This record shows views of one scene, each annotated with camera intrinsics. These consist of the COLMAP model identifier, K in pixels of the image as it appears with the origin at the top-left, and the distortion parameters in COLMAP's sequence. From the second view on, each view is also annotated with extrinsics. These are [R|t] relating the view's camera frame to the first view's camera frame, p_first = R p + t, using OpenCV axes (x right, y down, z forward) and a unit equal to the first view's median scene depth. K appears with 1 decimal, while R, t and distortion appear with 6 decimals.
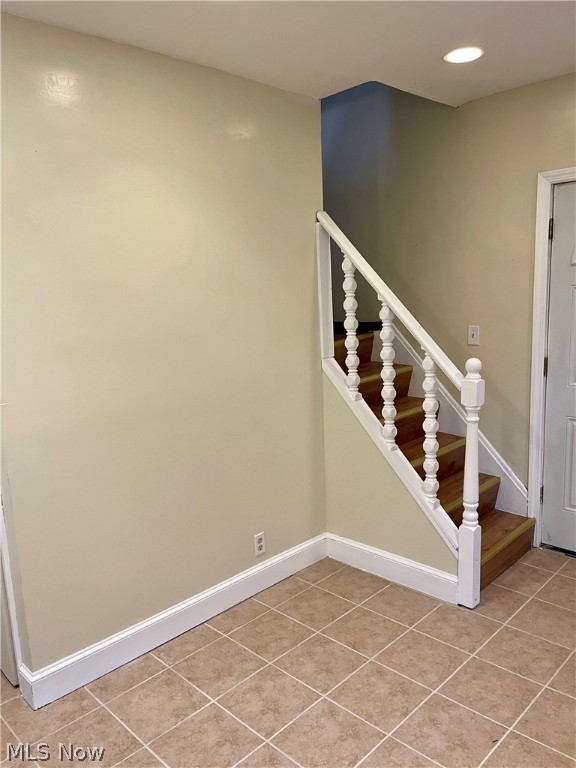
lens RADIAL K [[585.6, 0, 288.0], [0, 585.6, 384.0], [0, 0, 1]] dist [0.045194, -0.001556]
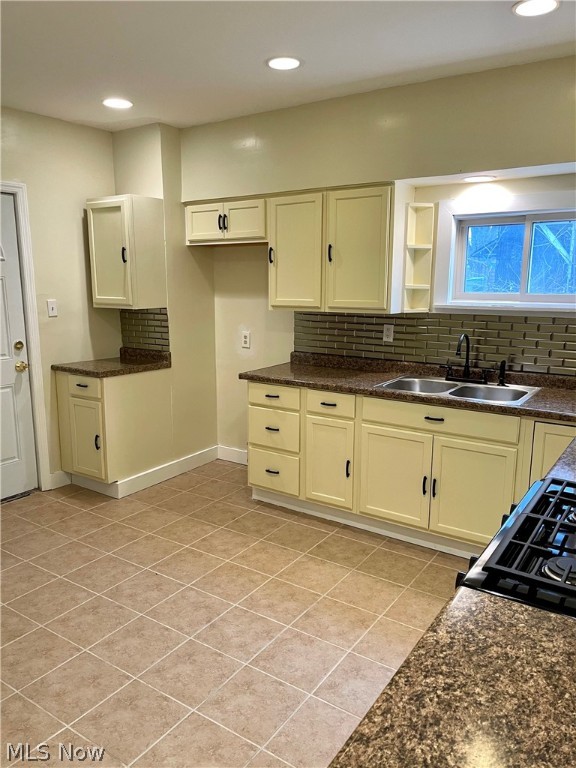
lens RADIAL K [[585.6, 0, 288.0], [0, 585.6, 384.0], [0, 0, 1]] dist [0.045194, -0.001556]
pose [[-0.177382, -0.130470, 0.975455, -0.991562], [0.164752, 0.973249, 0.160135, -0.044516], [-0.970254, 0.189113, -0.151141, 0.735451]]
